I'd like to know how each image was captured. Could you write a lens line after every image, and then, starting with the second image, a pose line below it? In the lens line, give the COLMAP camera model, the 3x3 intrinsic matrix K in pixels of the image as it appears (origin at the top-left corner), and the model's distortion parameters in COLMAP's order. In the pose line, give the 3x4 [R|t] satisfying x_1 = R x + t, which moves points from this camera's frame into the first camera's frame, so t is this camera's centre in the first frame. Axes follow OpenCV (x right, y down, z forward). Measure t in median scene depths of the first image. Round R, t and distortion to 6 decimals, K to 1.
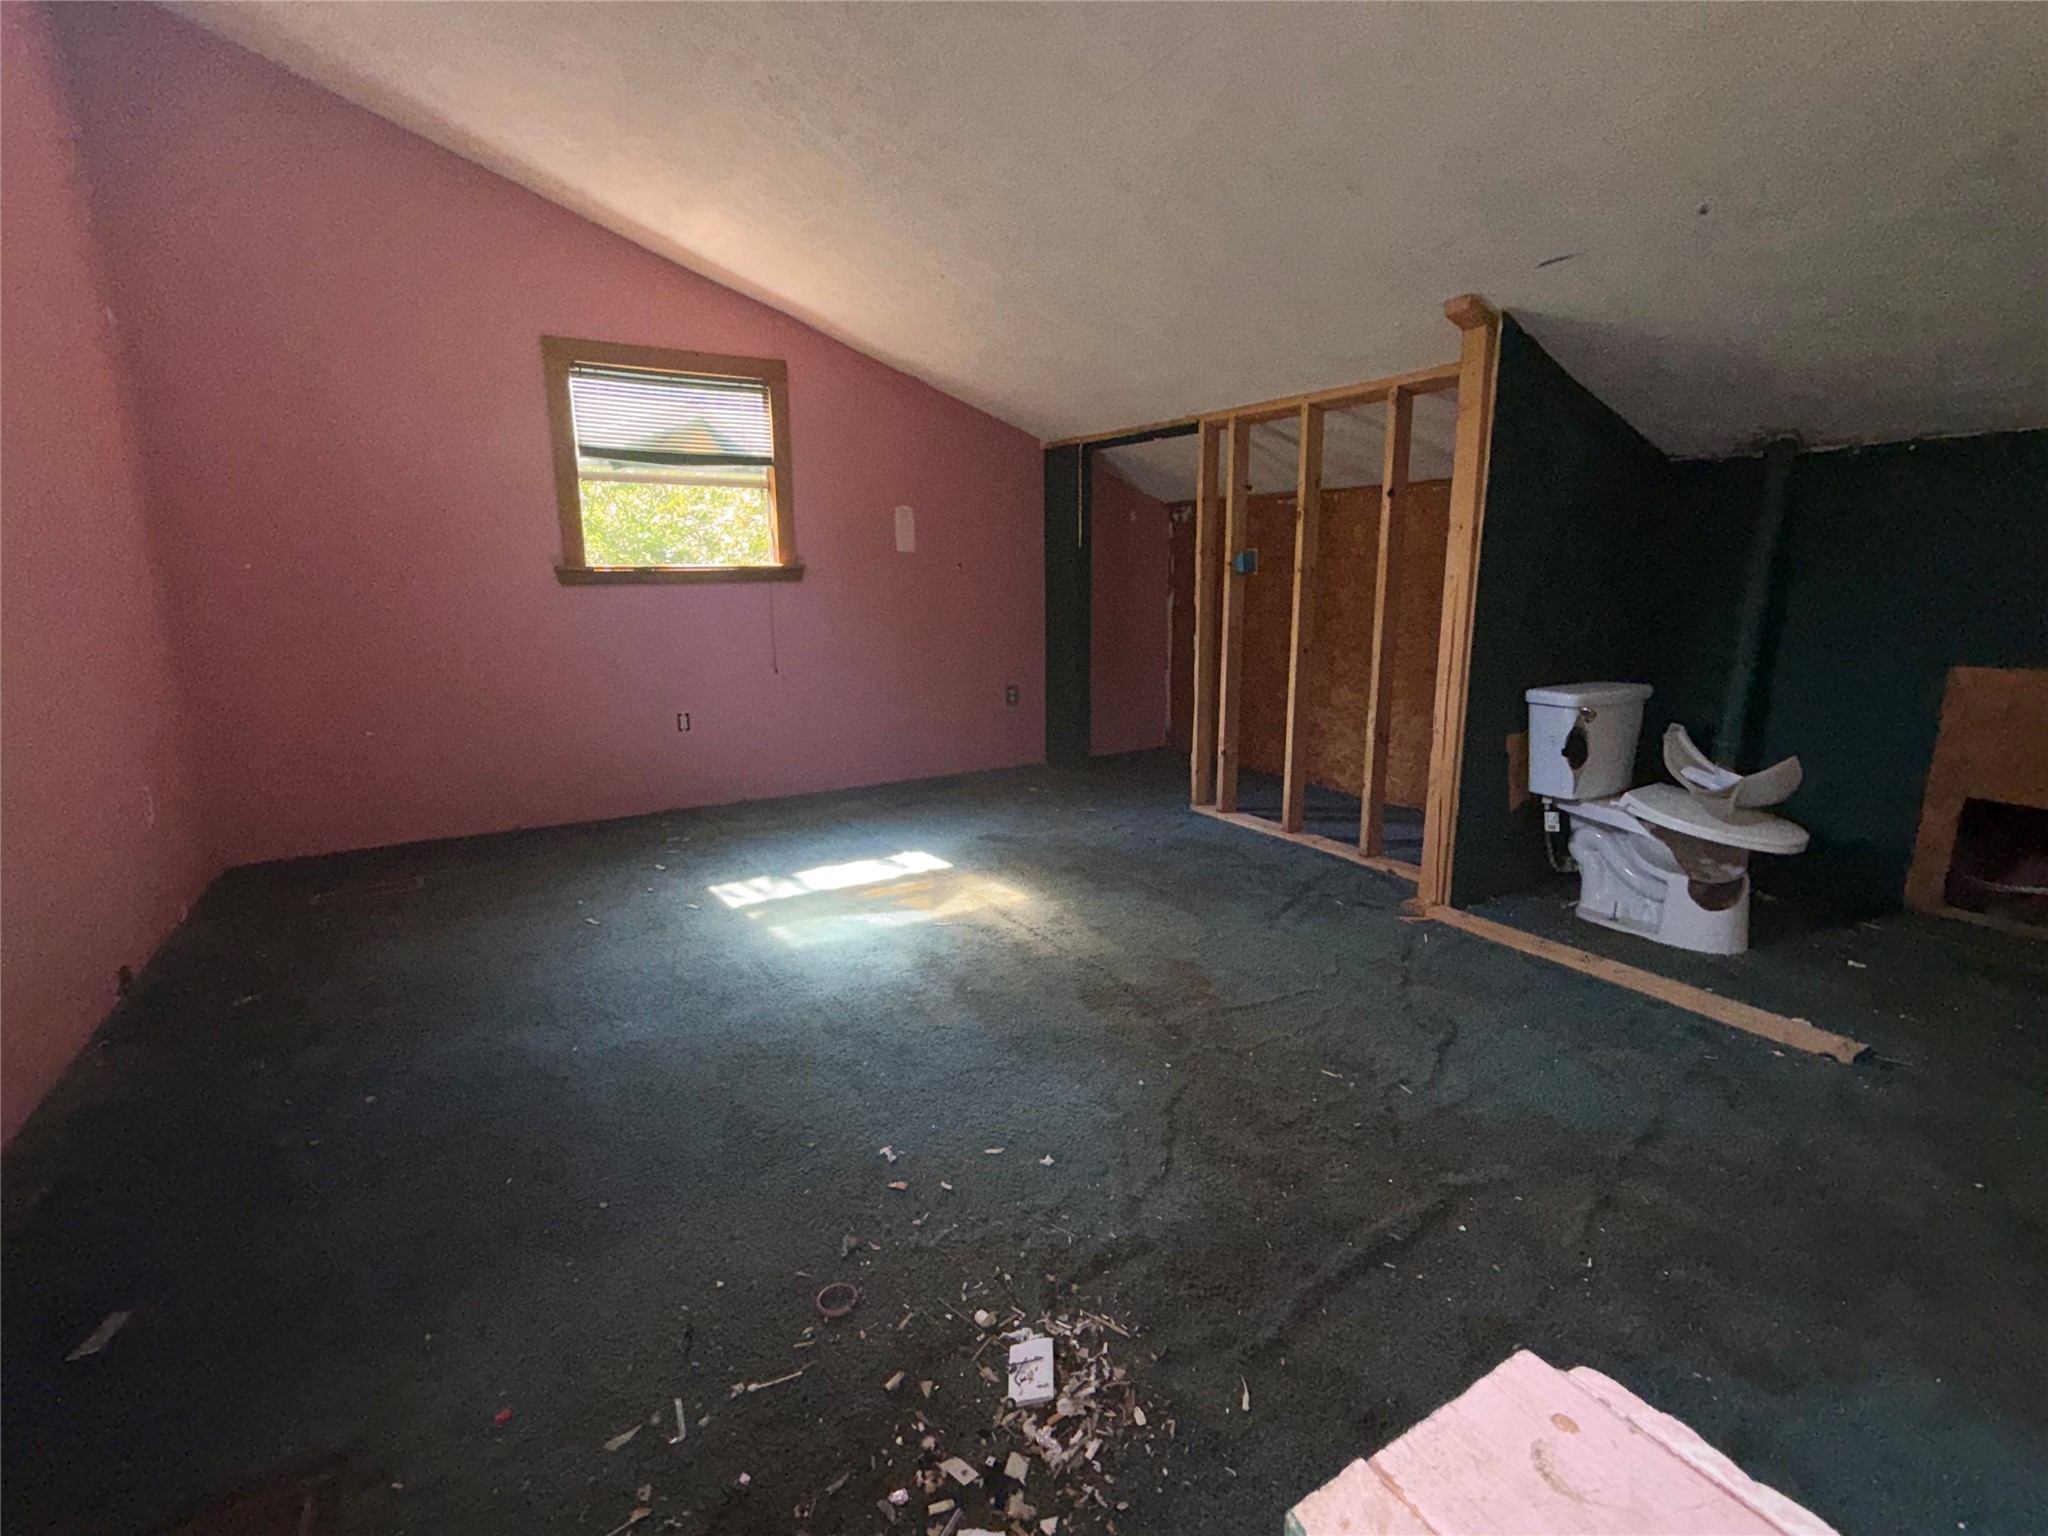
lens RADIAL K [[928.2, 0, 1020.7], [0, 928.2, 765.6], [0, 0, 1]] dist [-0.002521, 0.000977]
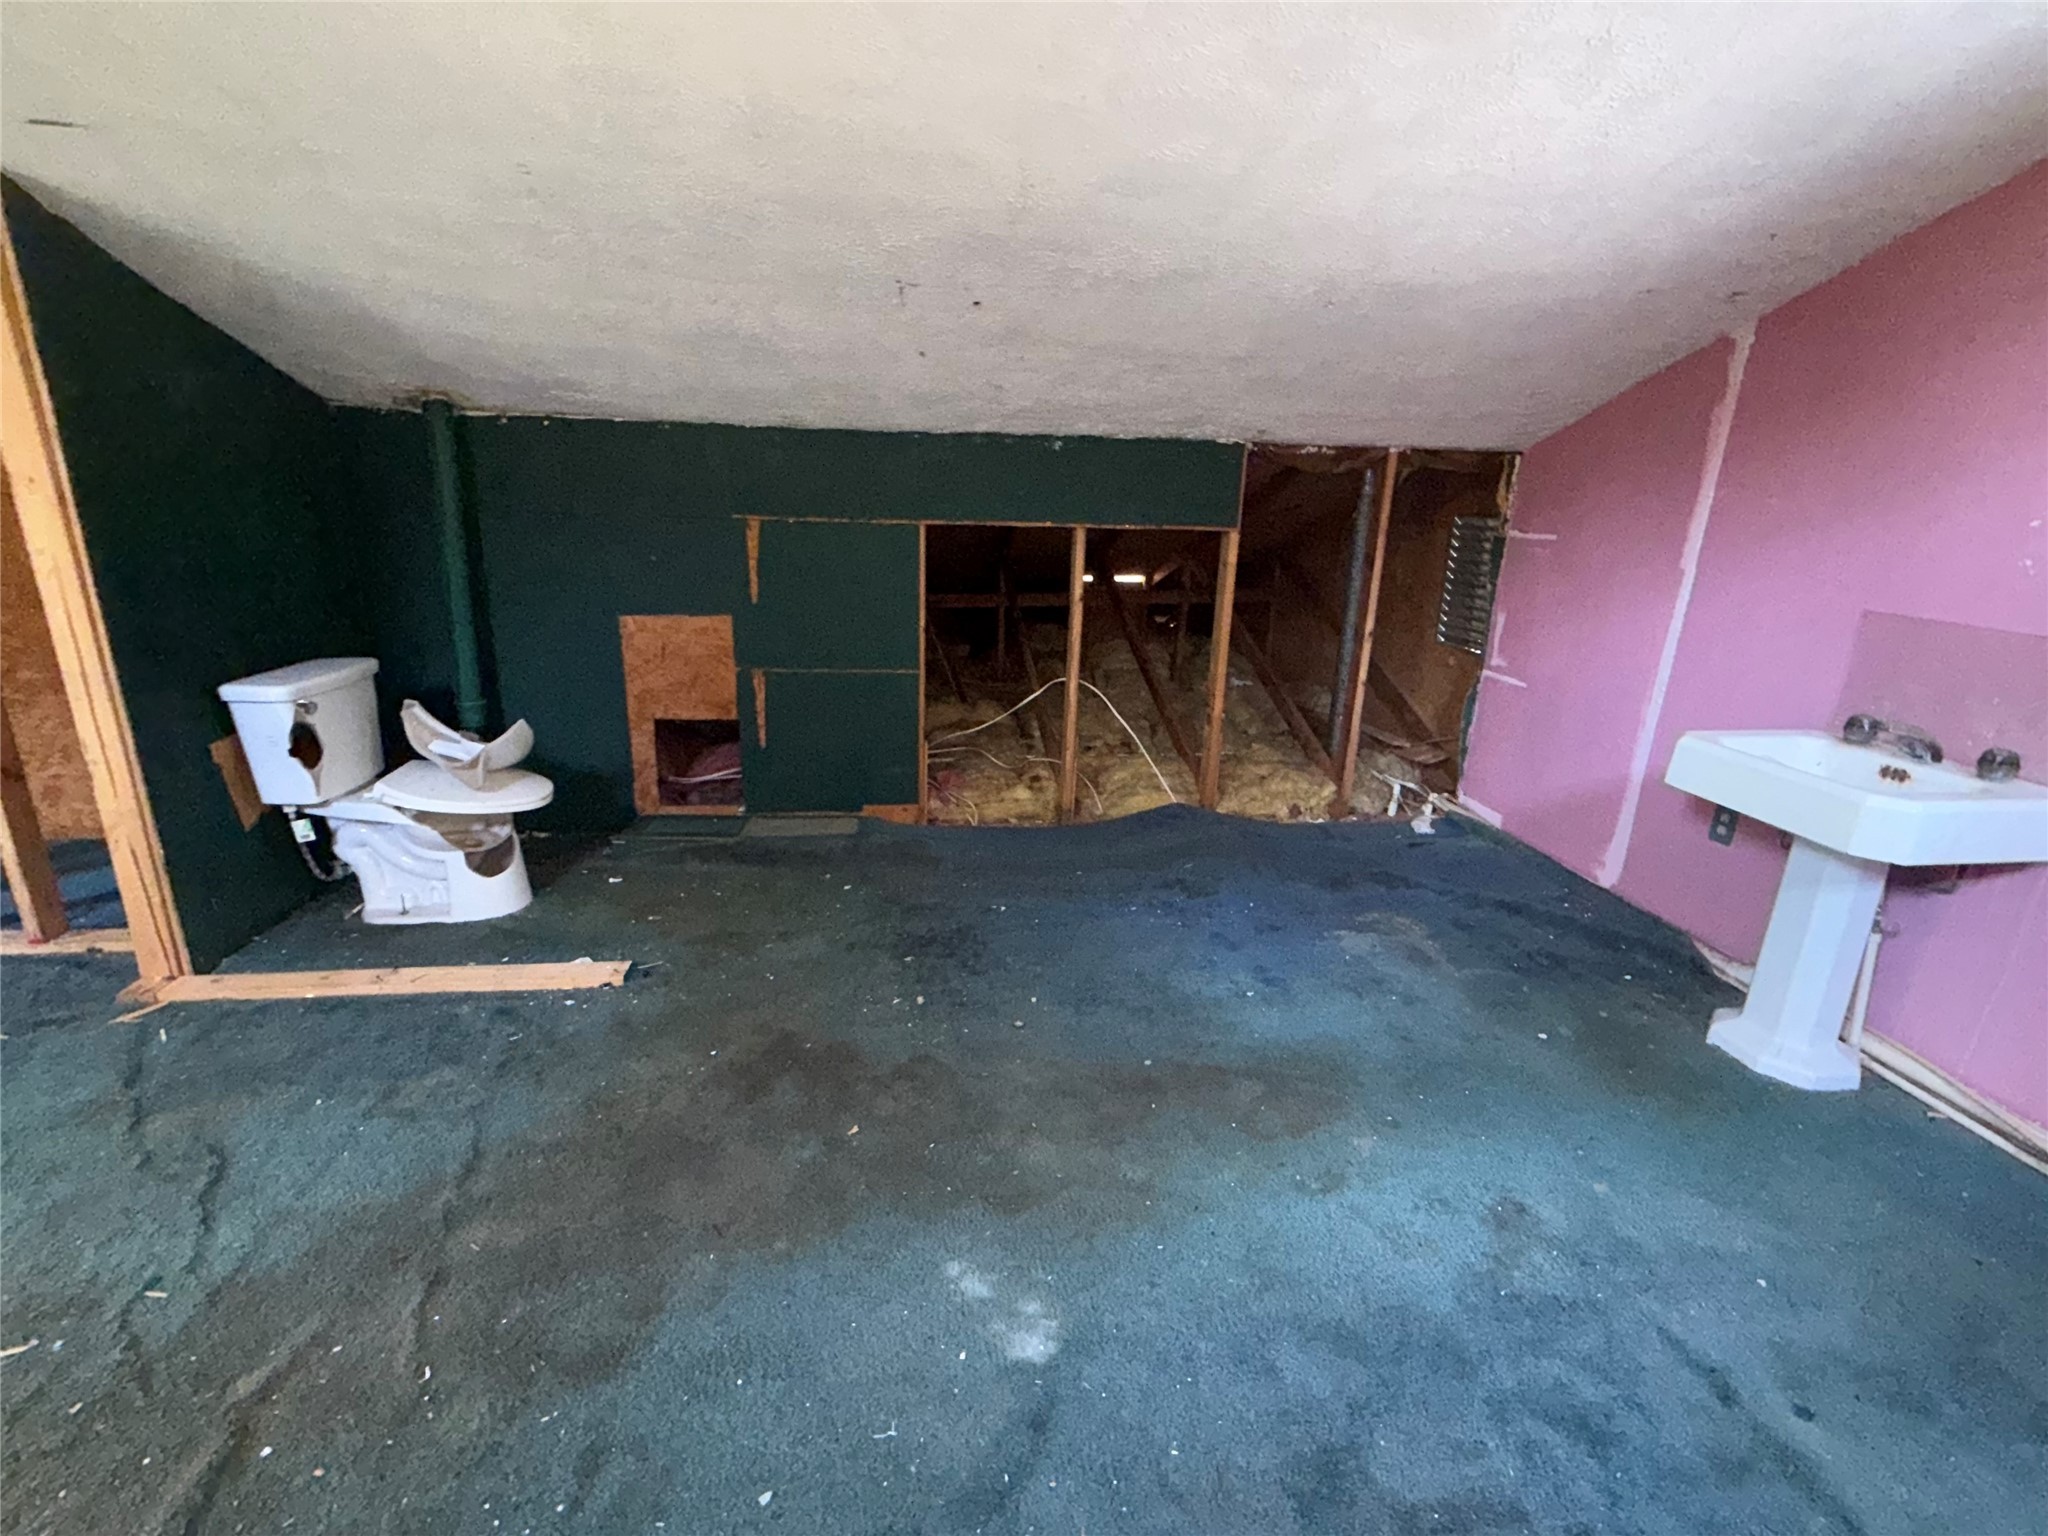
lens RADIAL K [[928.2, 0, 1020.7], [0, 928.2, 765.6], [0, 0, 1]] dist [-0.002521, 0.000977]
pose [[0.403529, -0.239608, 0.883036, 0.102535], [0.146840, 0.969551, 0.195981, -0.073562], [-0.903107, 0.050581, 0.426426, 0.030774]]
